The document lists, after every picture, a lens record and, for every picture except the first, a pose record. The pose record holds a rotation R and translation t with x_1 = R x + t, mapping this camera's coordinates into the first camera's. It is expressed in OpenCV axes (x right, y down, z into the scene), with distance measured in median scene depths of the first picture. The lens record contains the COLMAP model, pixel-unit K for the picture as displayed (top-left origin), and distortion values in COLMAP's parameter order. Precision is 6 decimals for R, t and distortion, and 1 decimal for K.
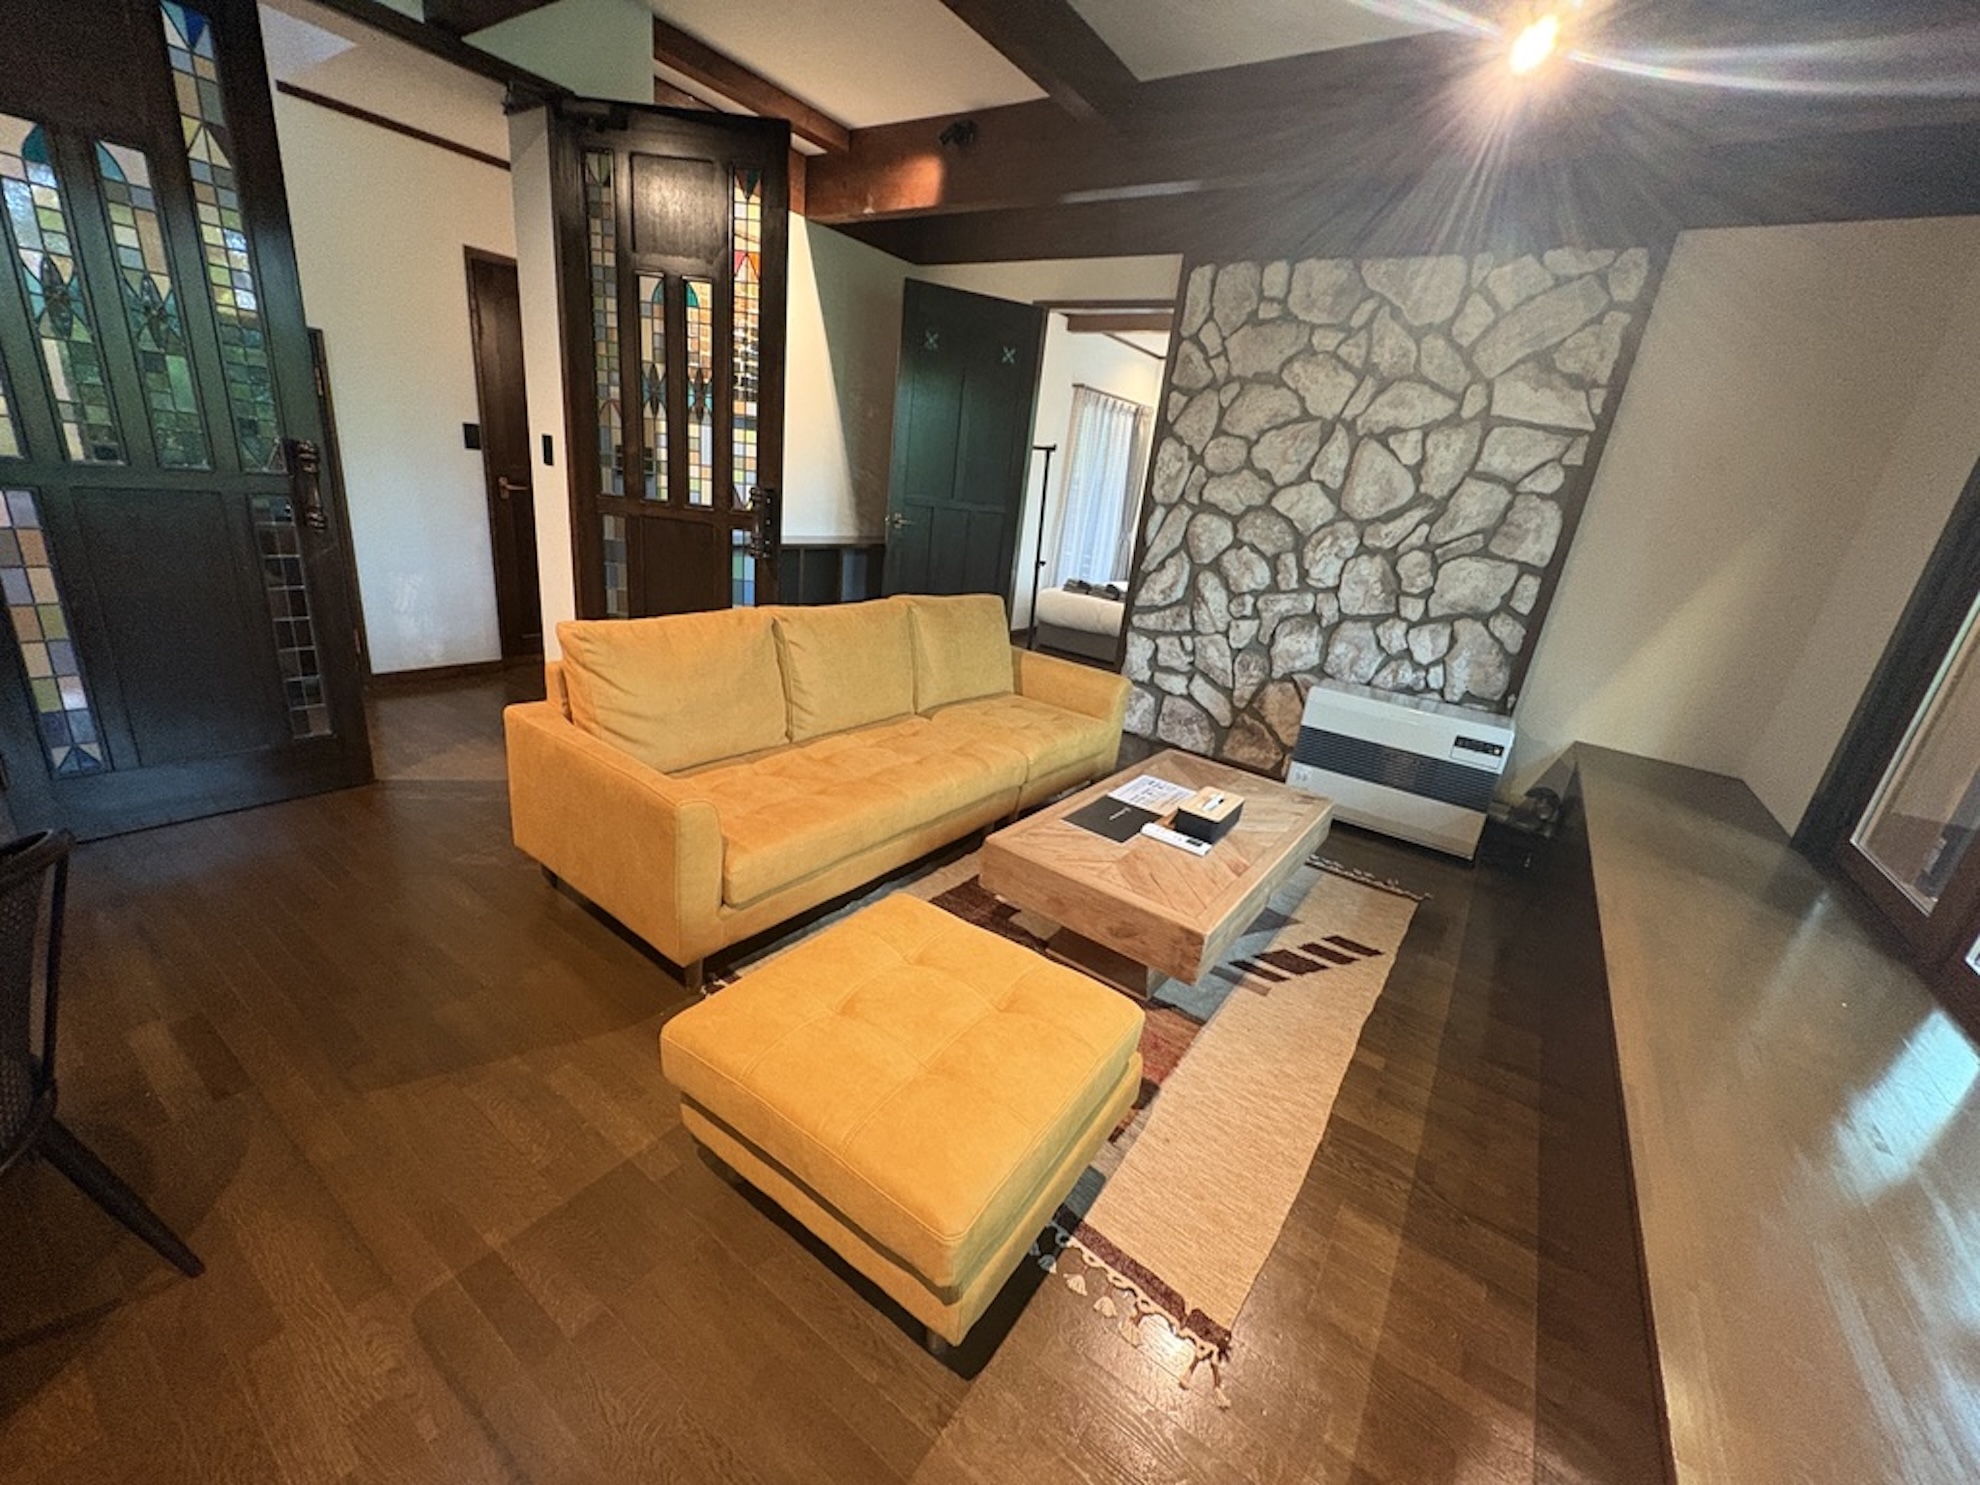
lens RADIAL K [[789.5, 0, 997.3], [0, 789.5, 738.0], [0, 0, 1]] dist [0.000043, -0.000173]
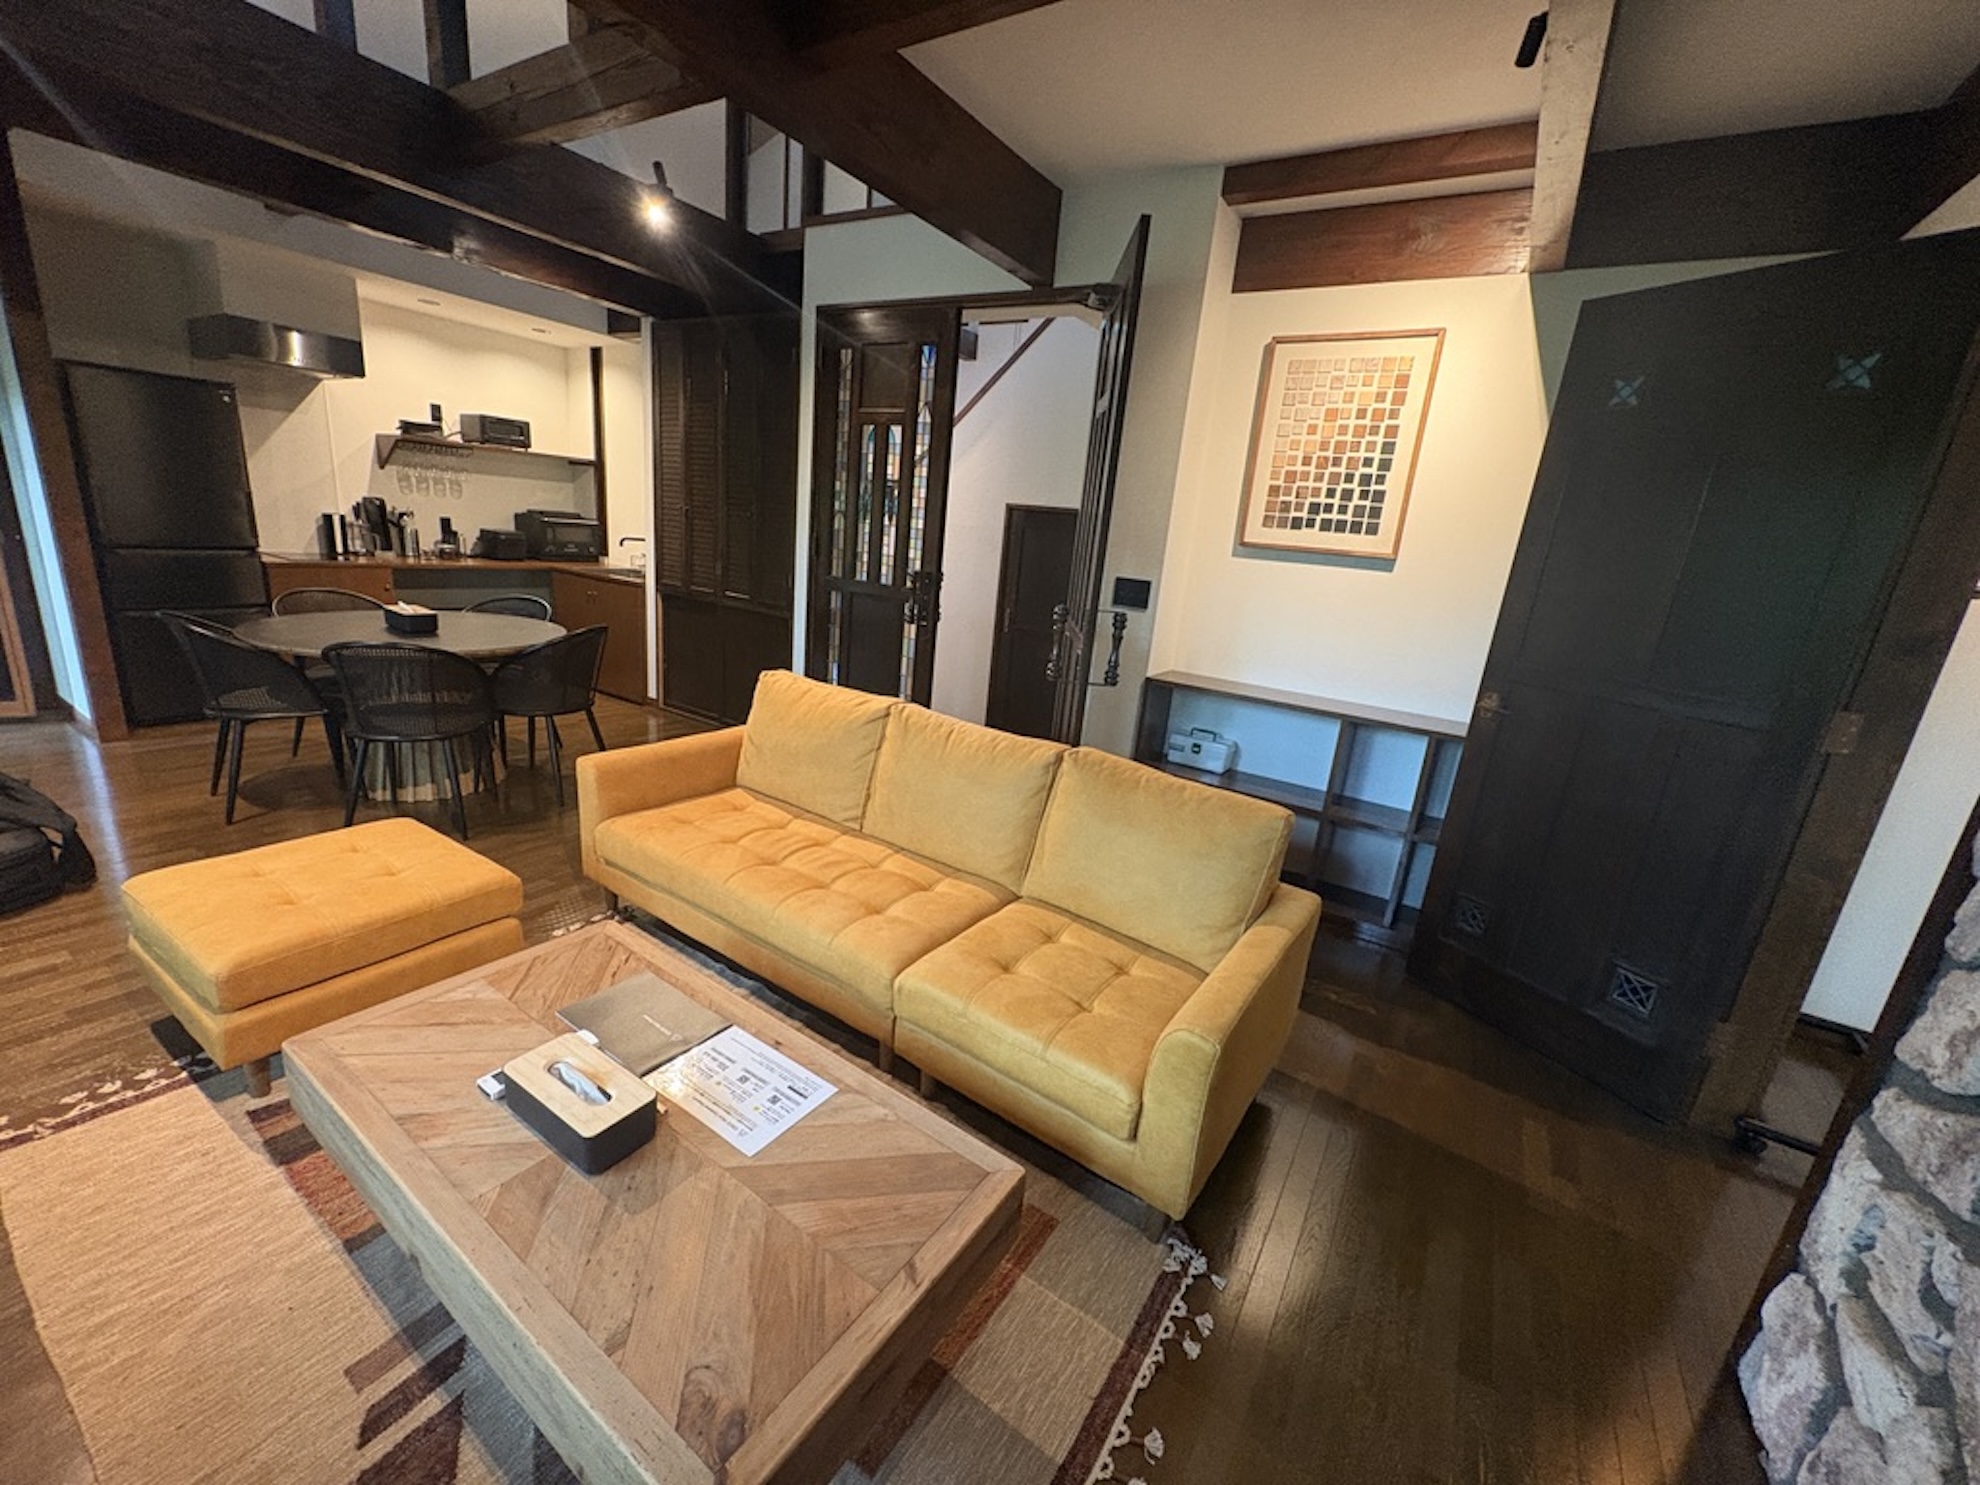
lens RADIAL K [[789.5, 0, 986.8], [0, 789.5, 745.2], [0, 0, 1]] dist [0.000043, -0.000173]
pose [[0.040151, 0.157011, -0.986780, 0.602444], [-0.410308, 0.903061, 0.126996, -0.240913], [0.911063, 0.399785, 0.100682, 0.843506]]
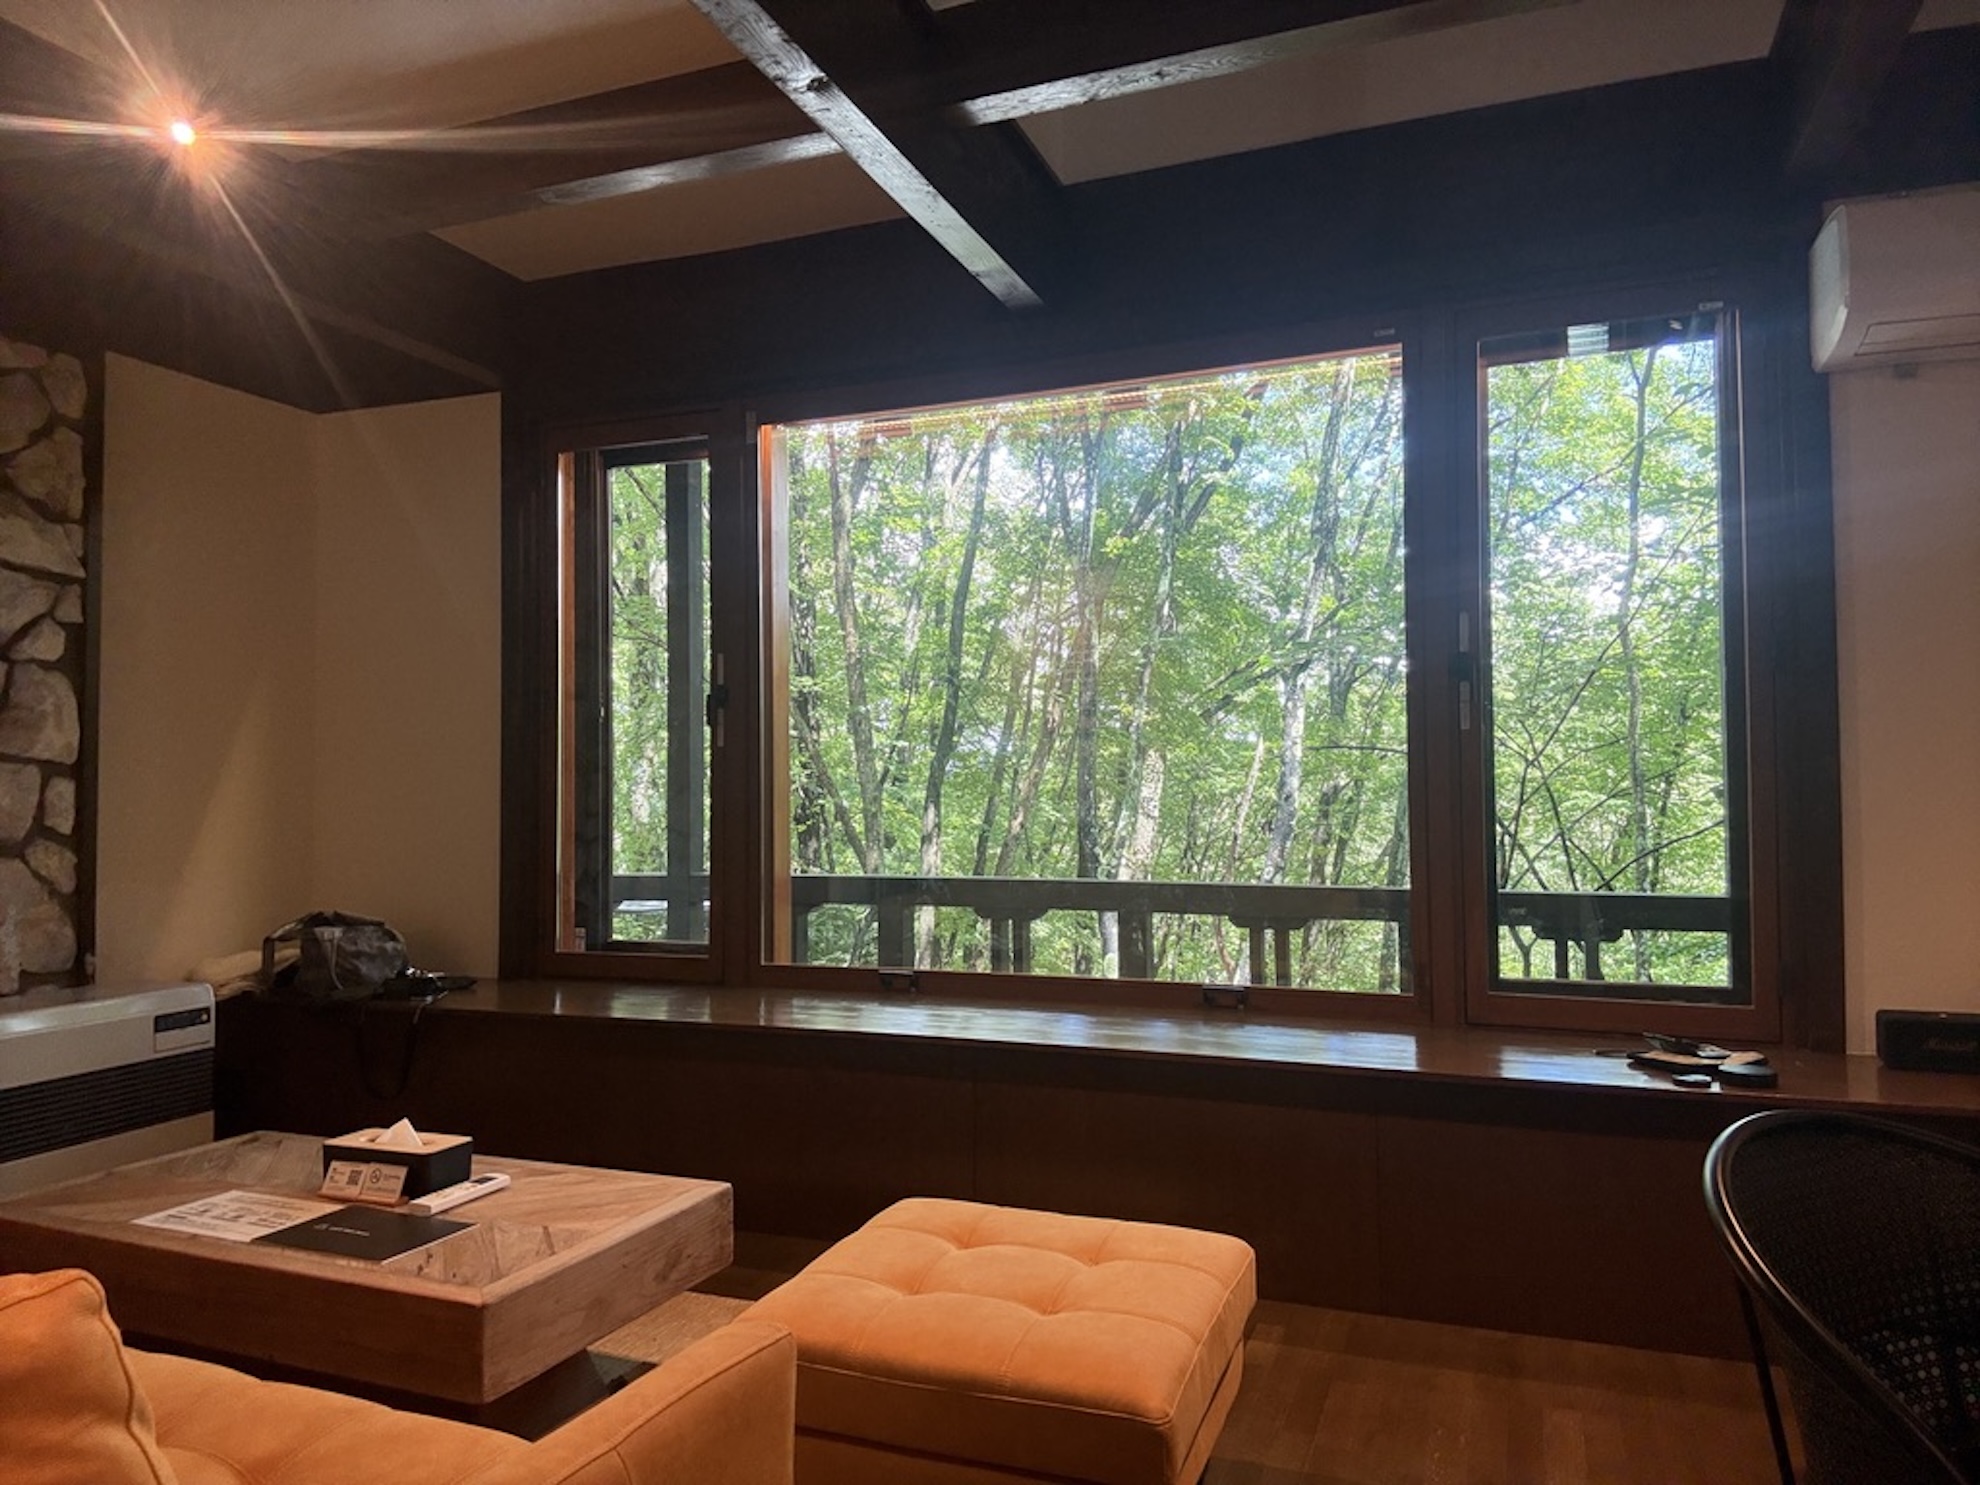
lens RADIAL K [[1351.8, 0, 995.5], [0, 1351.8, 727.2], [0, 0, 1]] dist [-0.019437, -0.005691]
pose [[-0.241413, -0.067932, 0.968042, -0.652352], [0.290428, 0.946767, 0.138867, -0.183201], [-0.925944, 0.314670, -0.208833, 0.514026]]
